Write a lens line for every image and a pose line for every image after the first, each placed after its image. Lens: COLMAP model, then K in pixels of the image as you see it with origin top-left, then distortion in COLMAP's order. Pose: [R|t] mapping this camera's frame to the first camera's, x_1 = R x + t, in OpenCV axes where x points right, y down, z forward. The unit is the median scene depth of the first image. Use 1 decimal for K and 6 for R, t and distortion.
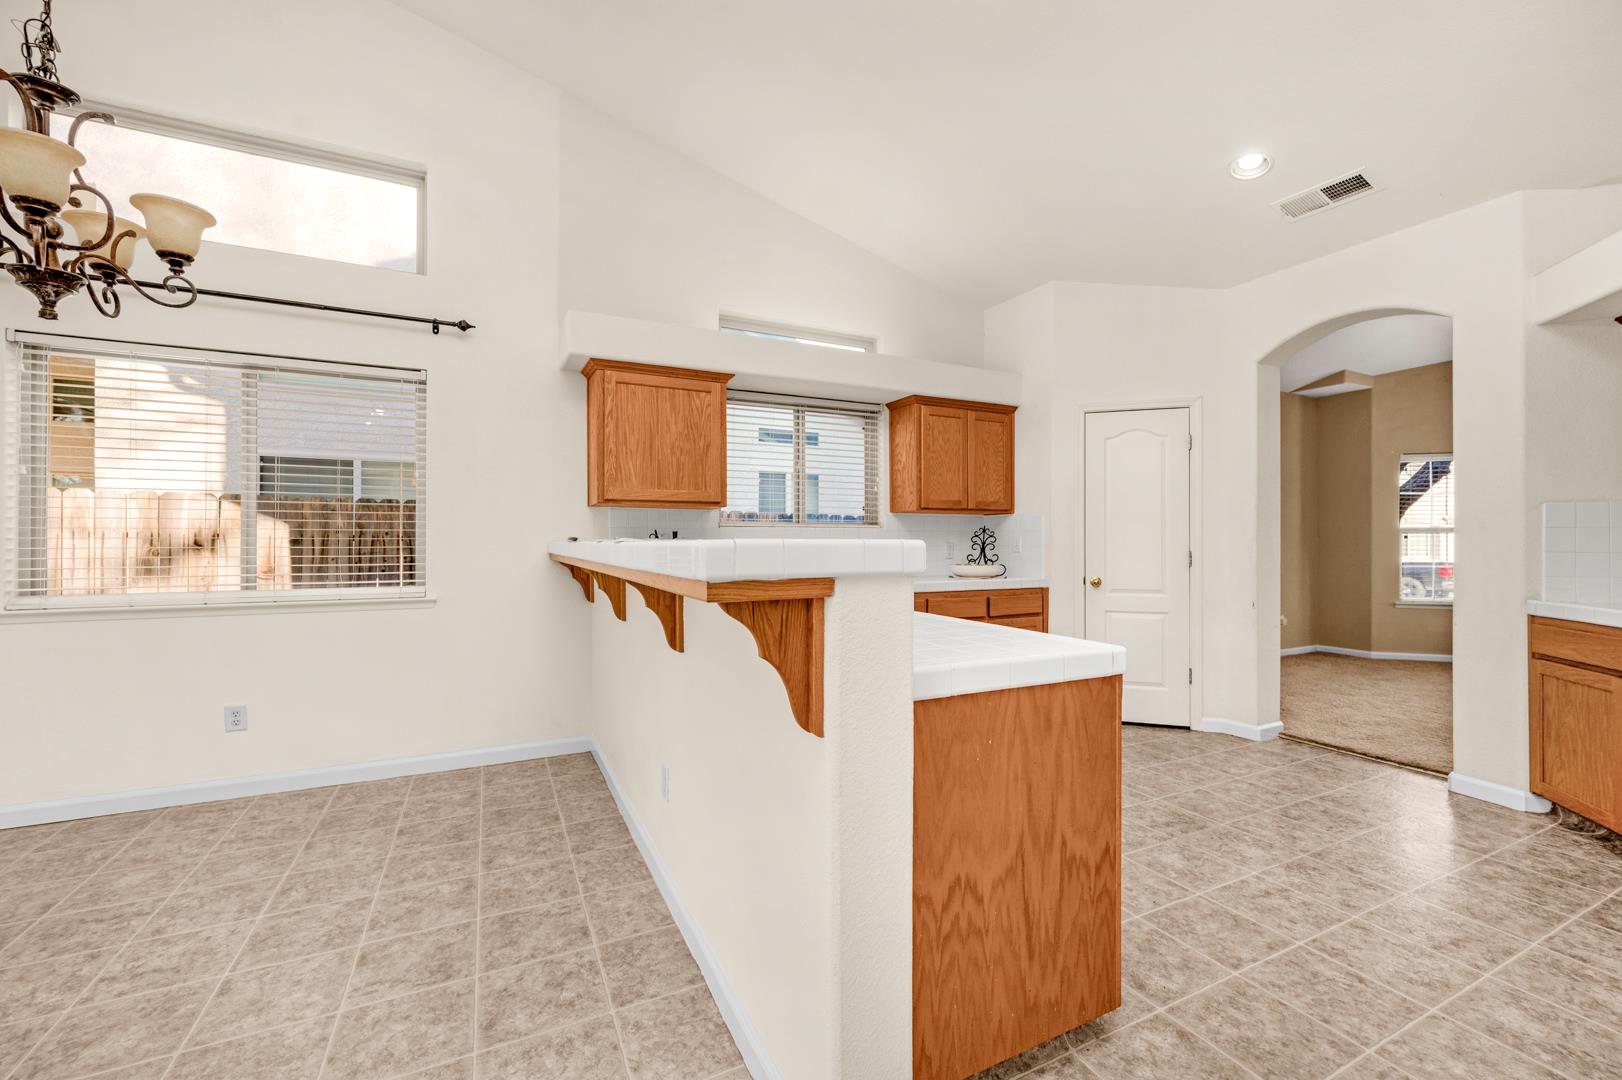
lens RADIAL K [[643.2, 0, 819.2], [0, 643.2, 541.0], [0, 0, 1]] dist [0.000049, 0.000137]
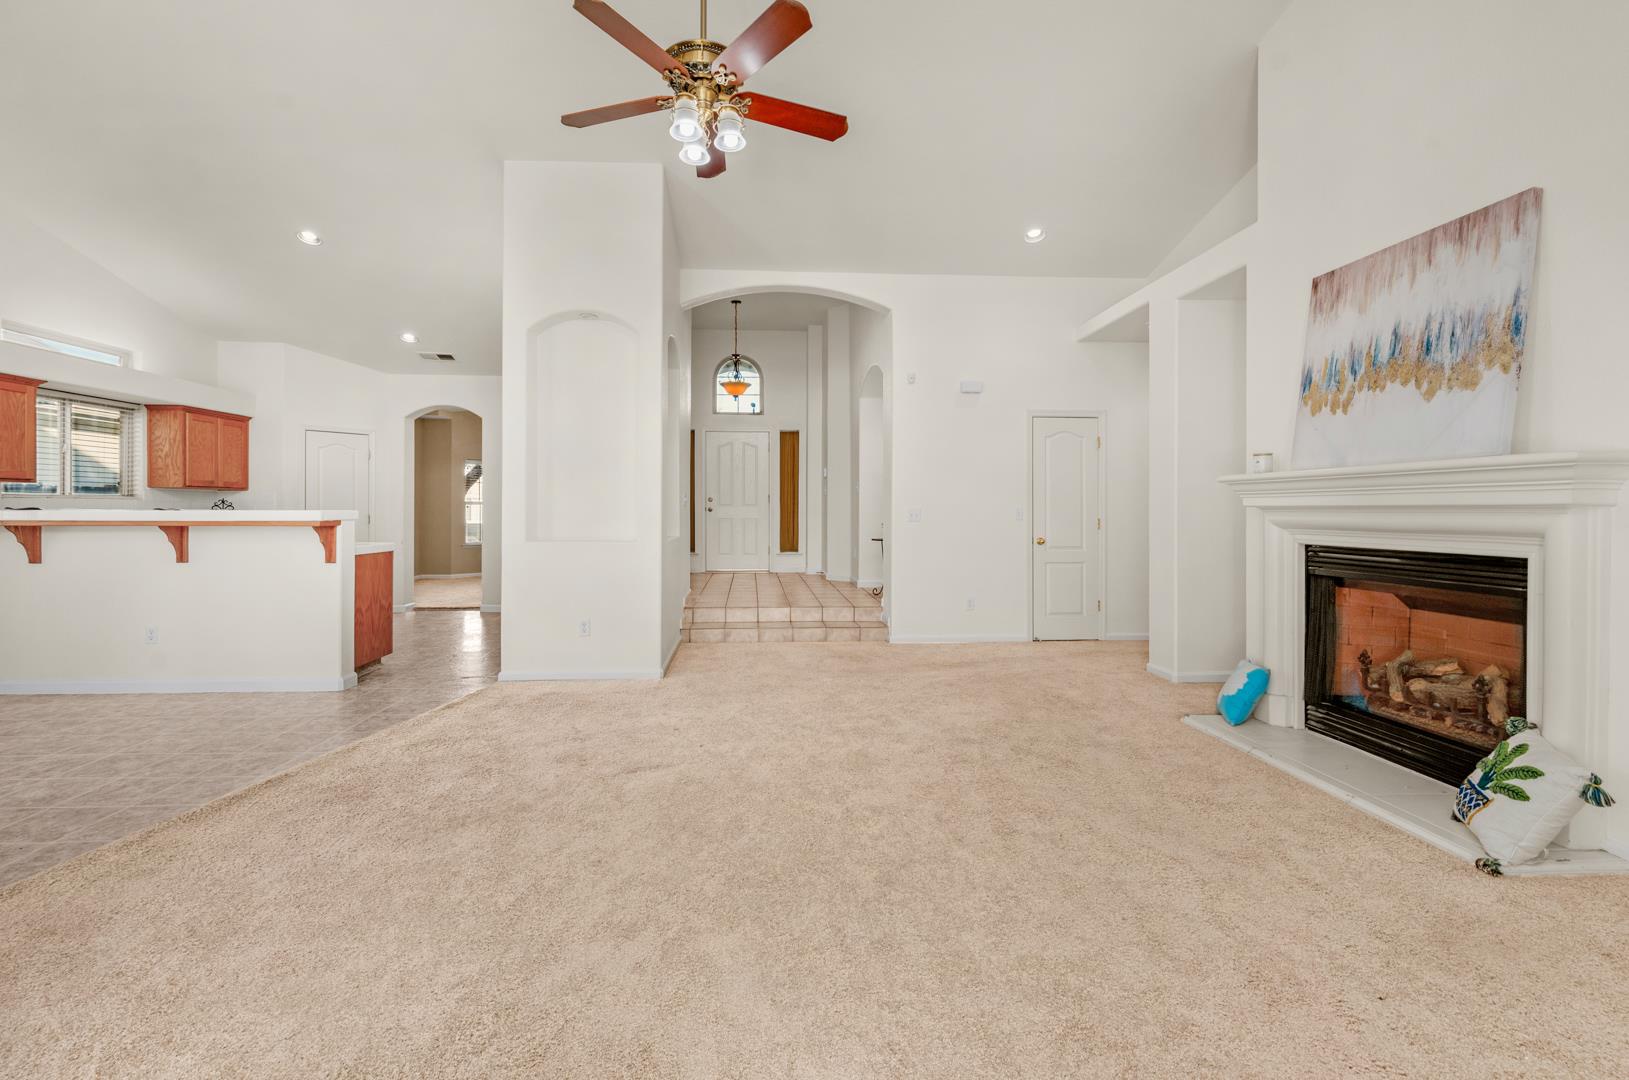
lens RADIAL K [[685.0, 0, 780.1], [0, 685.0, 505.4], [0, 0, 1]] dist [0.002177, -0.000177]
pose [[0.396521, 0.007819, 0.917993, -0.933917], [-0.004753, 0.999968, -0.006464, -0.006221], [-0.918014, -0.001800, 0.396545, -1.046617]]
